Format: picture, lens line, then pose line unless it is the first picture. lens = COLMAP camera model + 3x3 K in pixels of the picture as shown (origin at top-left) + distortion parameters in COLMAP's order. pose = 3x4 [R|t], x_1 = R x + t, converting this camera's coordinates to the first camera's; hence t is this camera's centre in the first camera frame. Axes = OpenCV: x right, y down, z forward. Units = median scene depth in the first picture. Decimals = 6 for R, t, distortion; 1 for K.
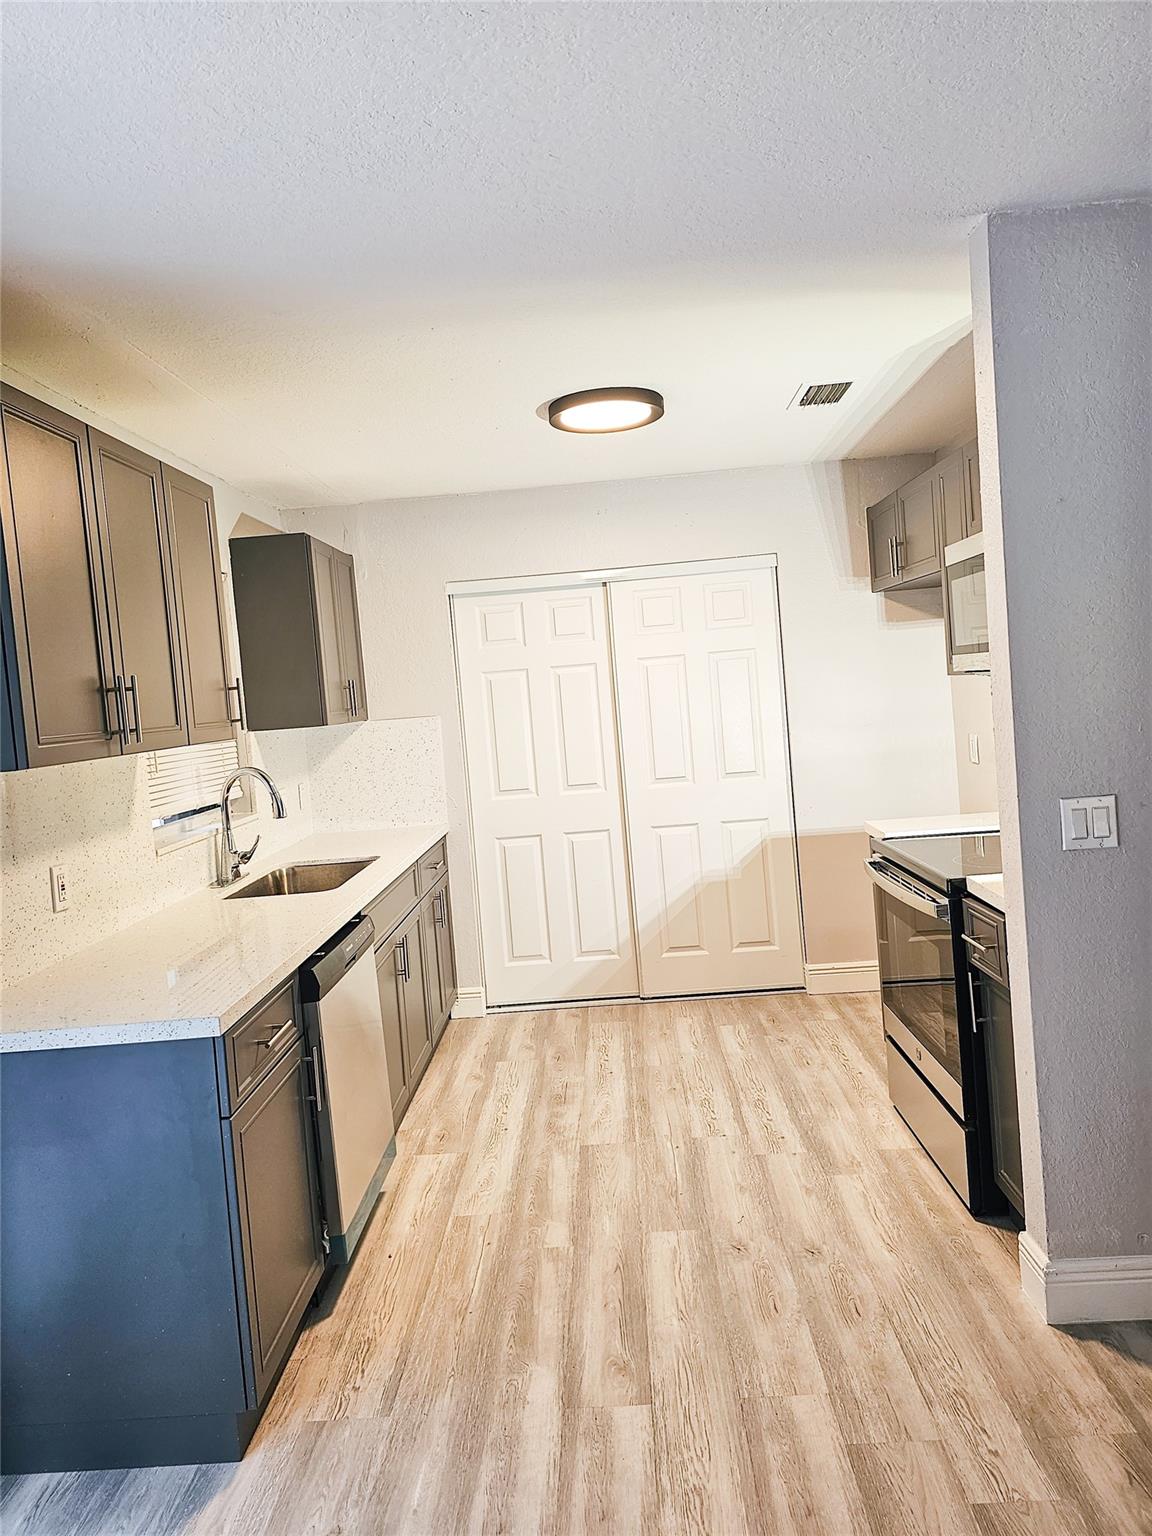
lens RADIAL K [[1048.0, 0, 566.7], [0, 1048.0, 764.7], [0, 0, 1]] dist [0.049568, -0.029104]
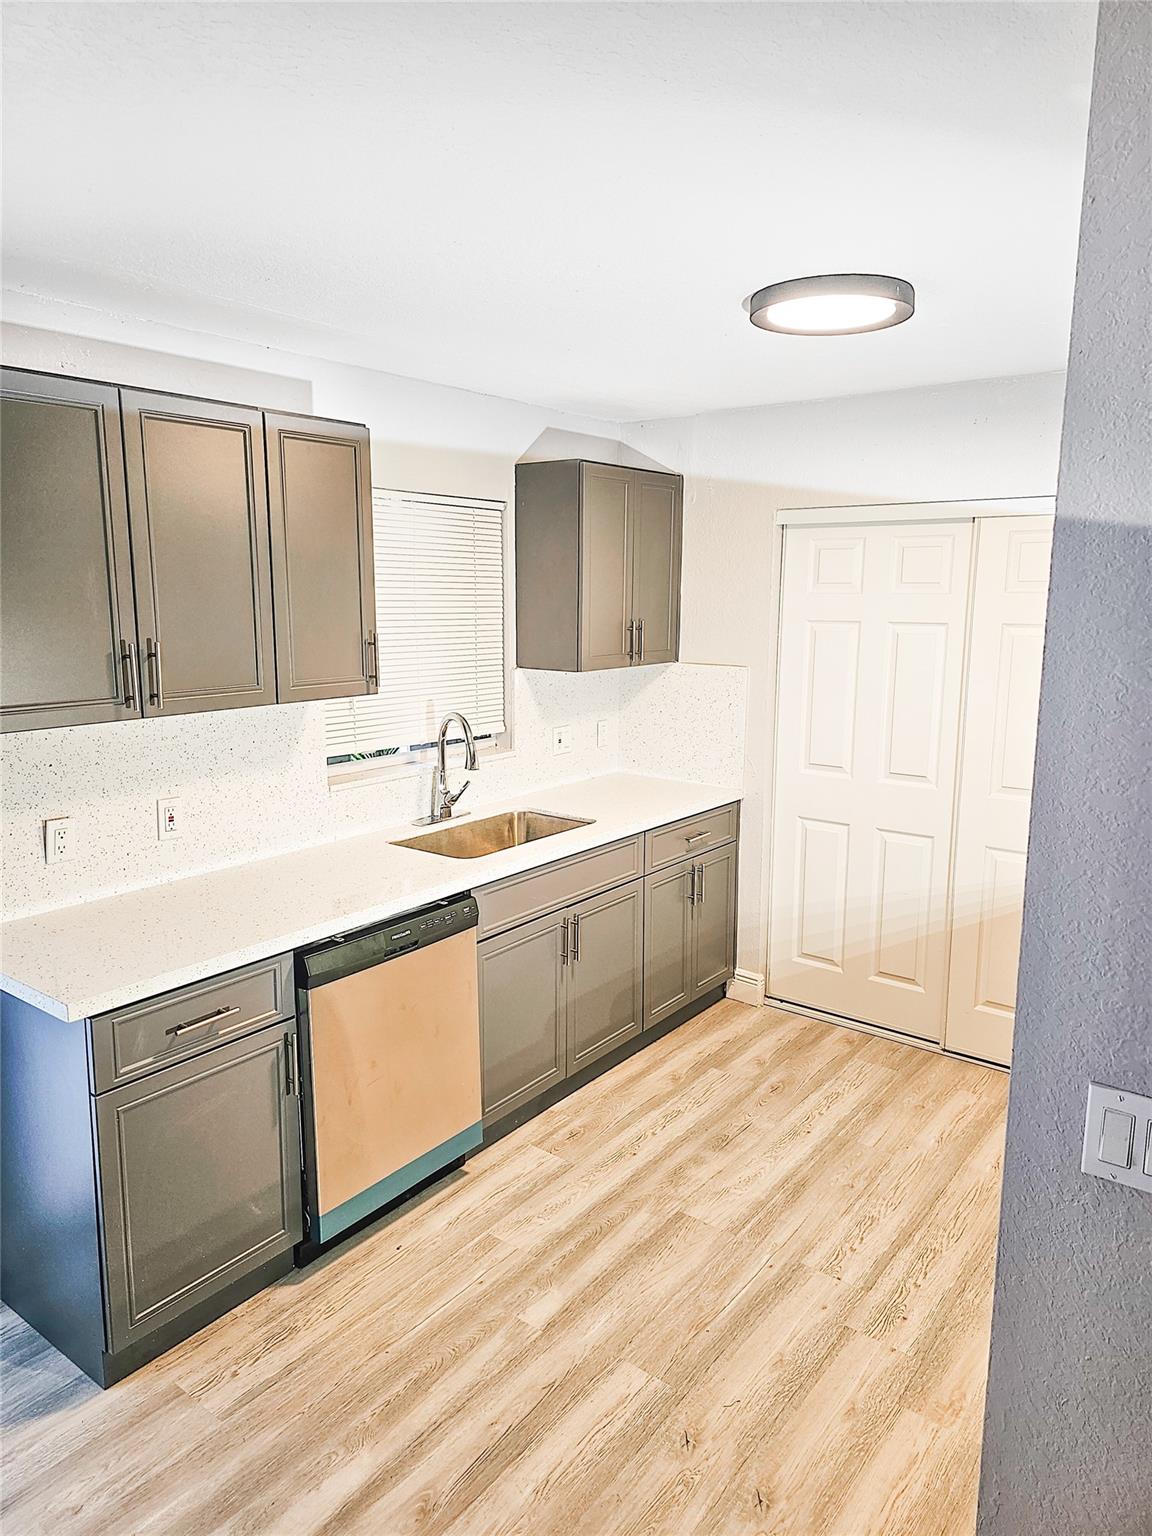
lens RADIAL K [[1048.0, 0, 568.4], [0, 1048.0, 768.4], [0, 0, 1]] dist [0.049568, -0.029104]
pose [[0.808138, 0.189401, -0.557709, 0.355488], [-0.112795, 0.979128, 0.169073, -0.129585], [0.578092, -0.073728, 0.812634, 0.274151]]
